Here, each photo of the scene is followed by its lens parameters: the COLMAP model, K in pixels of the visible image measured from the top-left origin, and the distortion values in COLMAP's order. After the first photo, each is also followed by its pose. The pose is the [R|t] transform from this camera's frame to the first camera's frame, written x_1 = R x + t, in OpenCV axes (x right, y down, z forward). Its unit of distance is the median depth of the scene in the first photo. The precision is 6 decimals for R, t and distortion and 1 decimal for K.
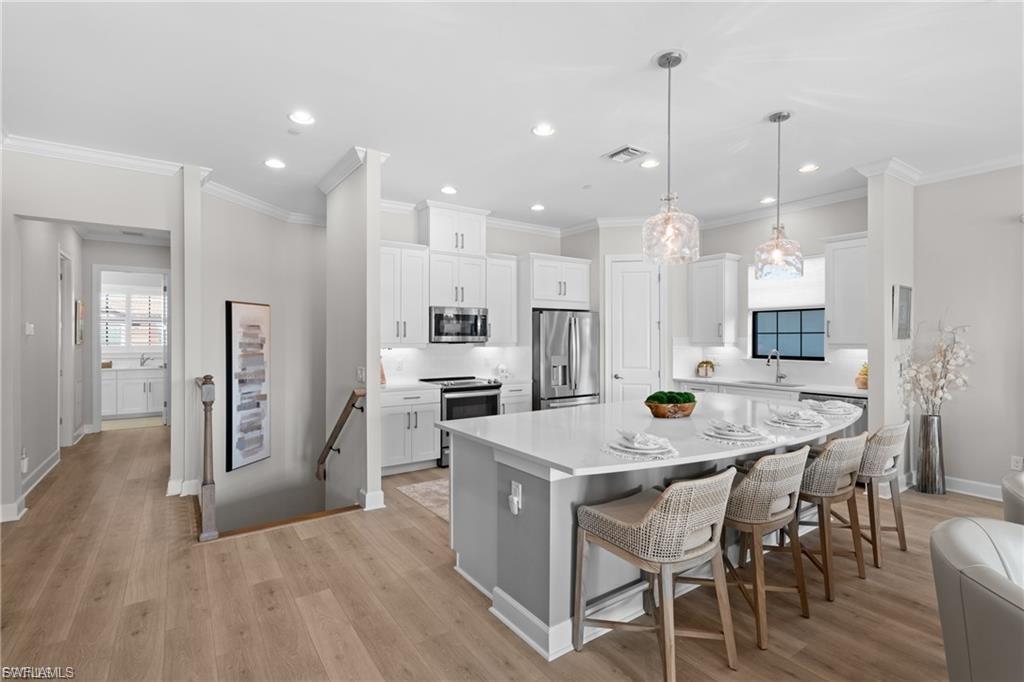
lens RADIAL K [[487.3, 0, 511.7], [0, 487.3, 339.0], [0, 0, 1]] dist [0.003500, 0.002885]
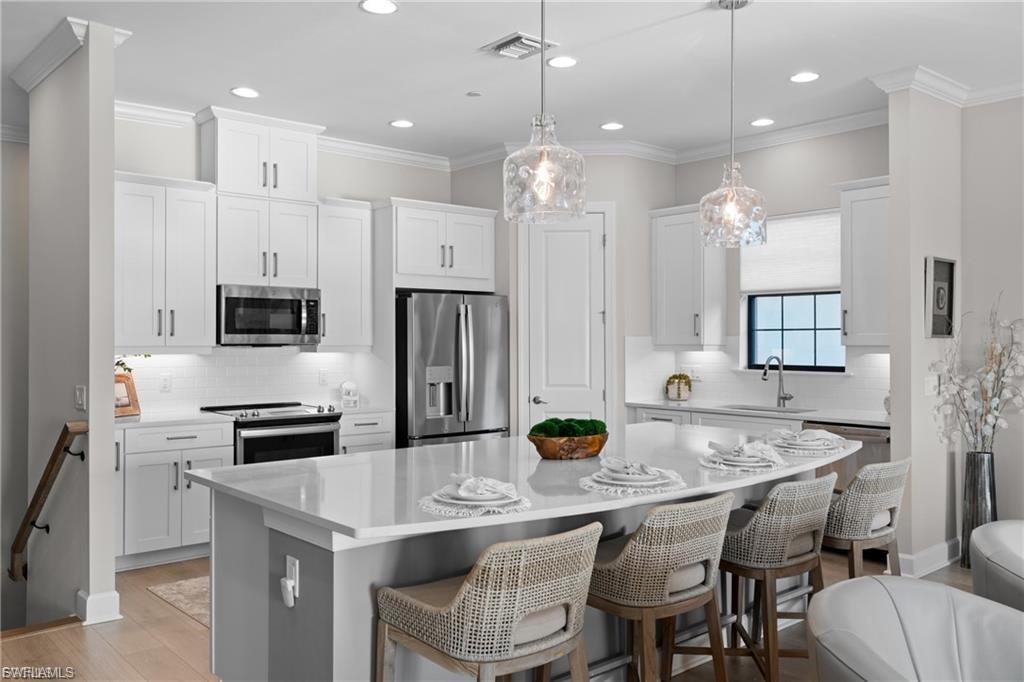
lens RADIAL K [[844.6, 0, 512.6], [0, 844.6, 338.6], [0, 0, 1]] dist [-0.000395, 0.018176]
pose [[0.994469, -0.000993, 0.105024, 0.101218], [0.001430, 0.999991, -0.004083, 0.004877], [-0.105019, 0.004211, 0.994461, -0.081202]]
